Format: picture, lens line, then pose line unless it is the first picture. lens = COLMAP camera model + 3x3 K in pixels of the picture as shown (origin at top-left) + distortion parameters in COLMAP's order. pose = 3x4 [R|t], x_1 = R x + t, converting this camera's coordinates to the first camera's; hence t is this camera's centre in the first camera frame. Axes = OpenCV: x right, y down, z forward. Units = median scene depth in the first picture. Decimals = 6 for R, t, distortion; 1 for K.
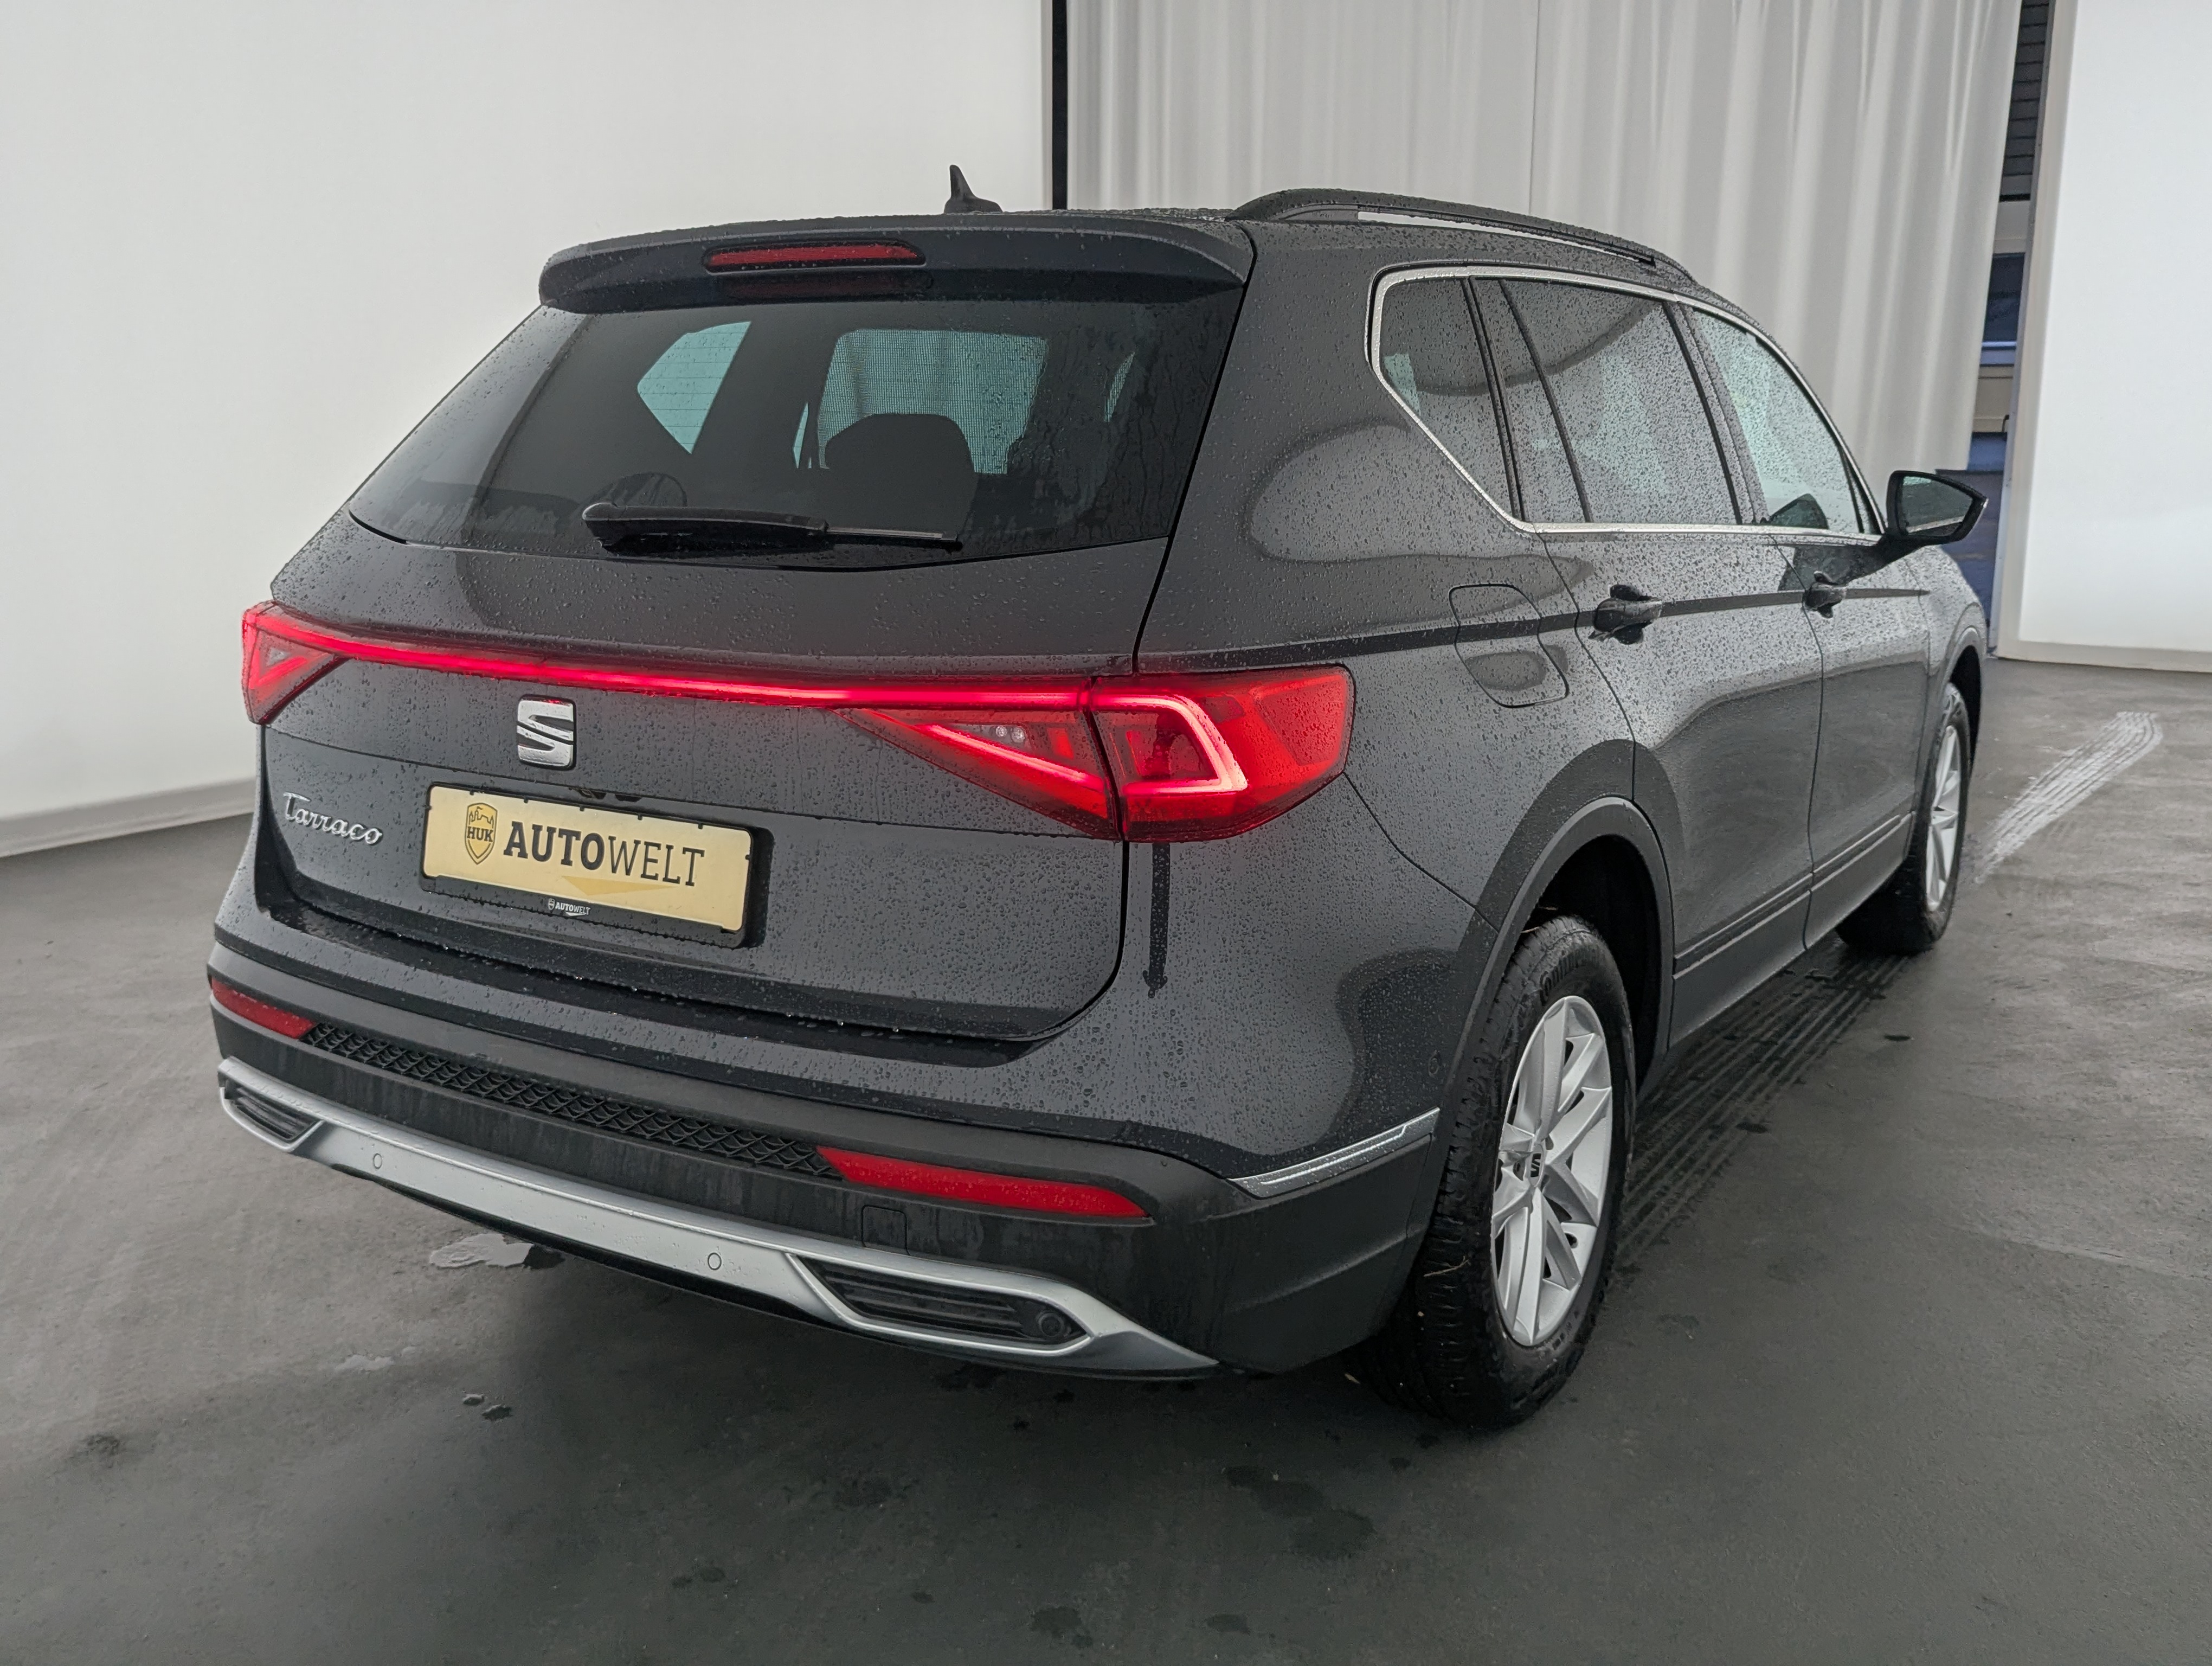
lens RADIAL K [[2101.4, 0, 1081.7], [0, 2101.4, 777.8], [0, 0, 1]] dist [0.025586, 0.000000]
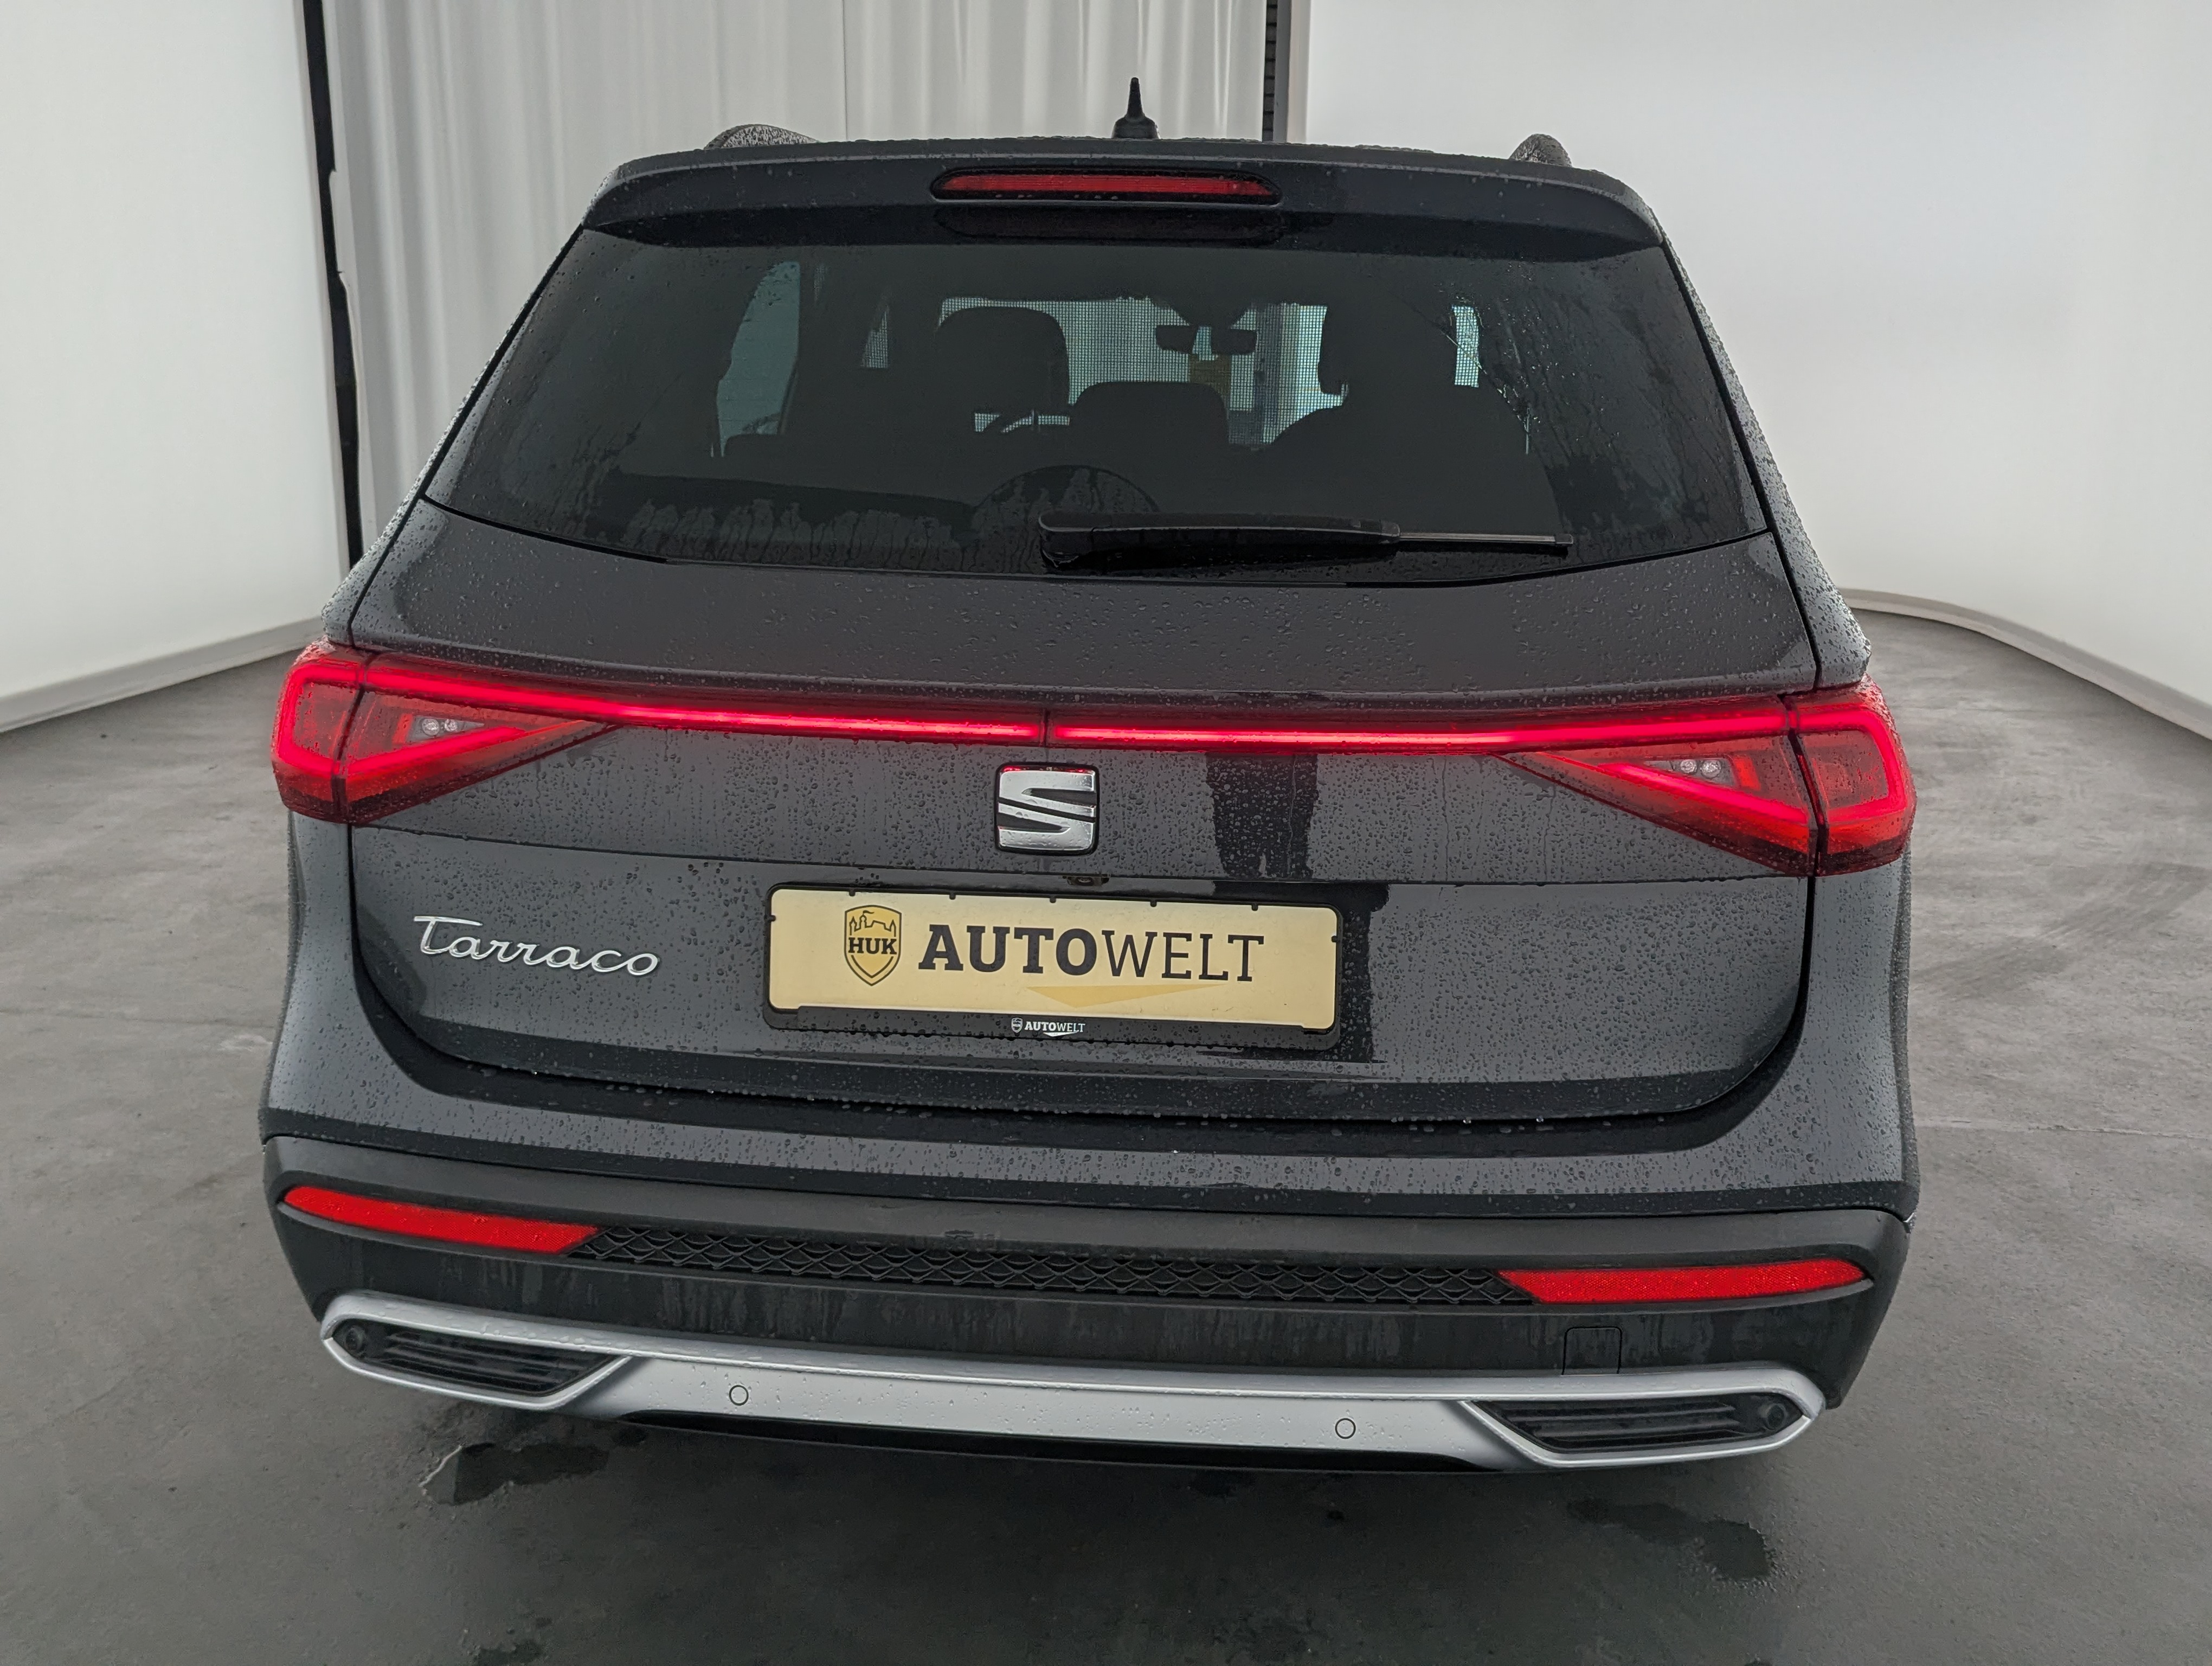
lens RADIAL K [[2101.4, 0, 1141.4], [0, 2101.4, 833.5], [0, 0, 1]] dist [0.025586, 0.000000]
pose [[0.879845, -0.098114, 0.465024, -0.603834], [0.069304, 0.994487, 0.078696, -0.073325], [-0.470181, -0.037013, 0.881793, 0.313717]]
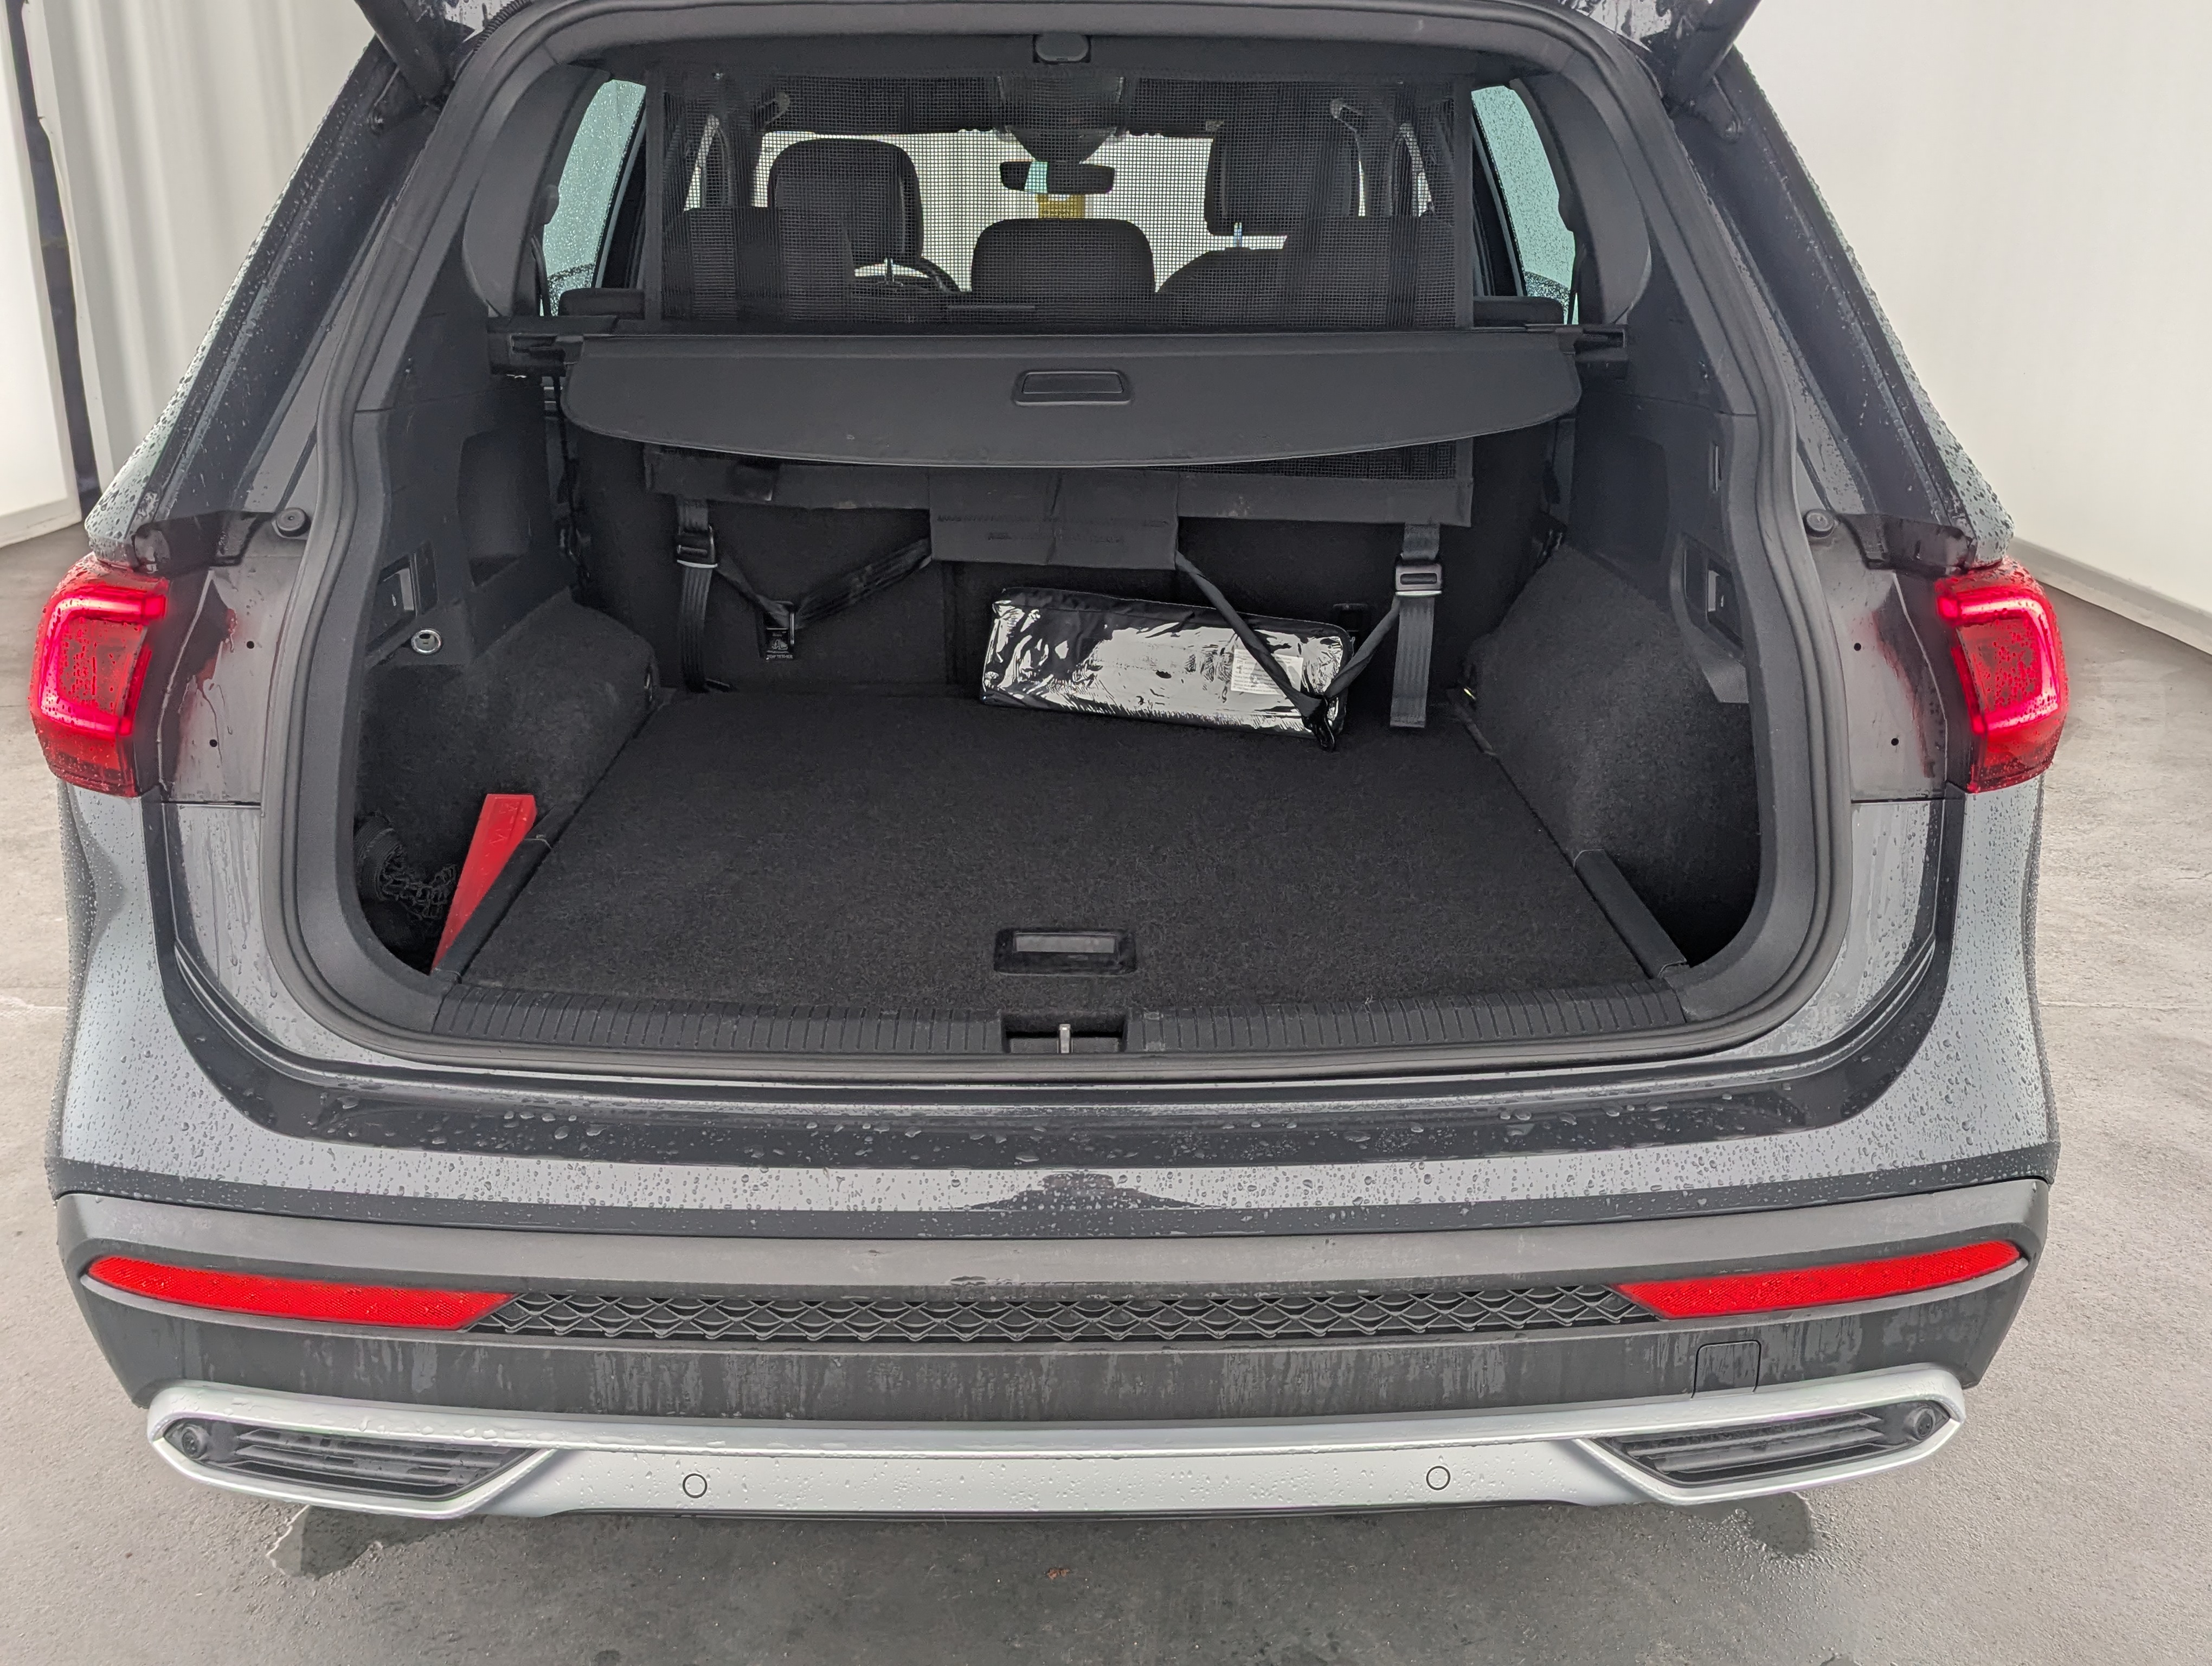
lens RADIAL K [[2101.4, 0, 1123.8], [0, 2101.4, 831.1], [0, 0, 1]] dist [0.025586, 0.000000]
pose [[0.825535, -0.164494, 0.539846, -0.595221], [0.097293, 0.983739, 0.150969, -0.093485], [-0.555901, -0.072107, 0.828115, 0.496552]]
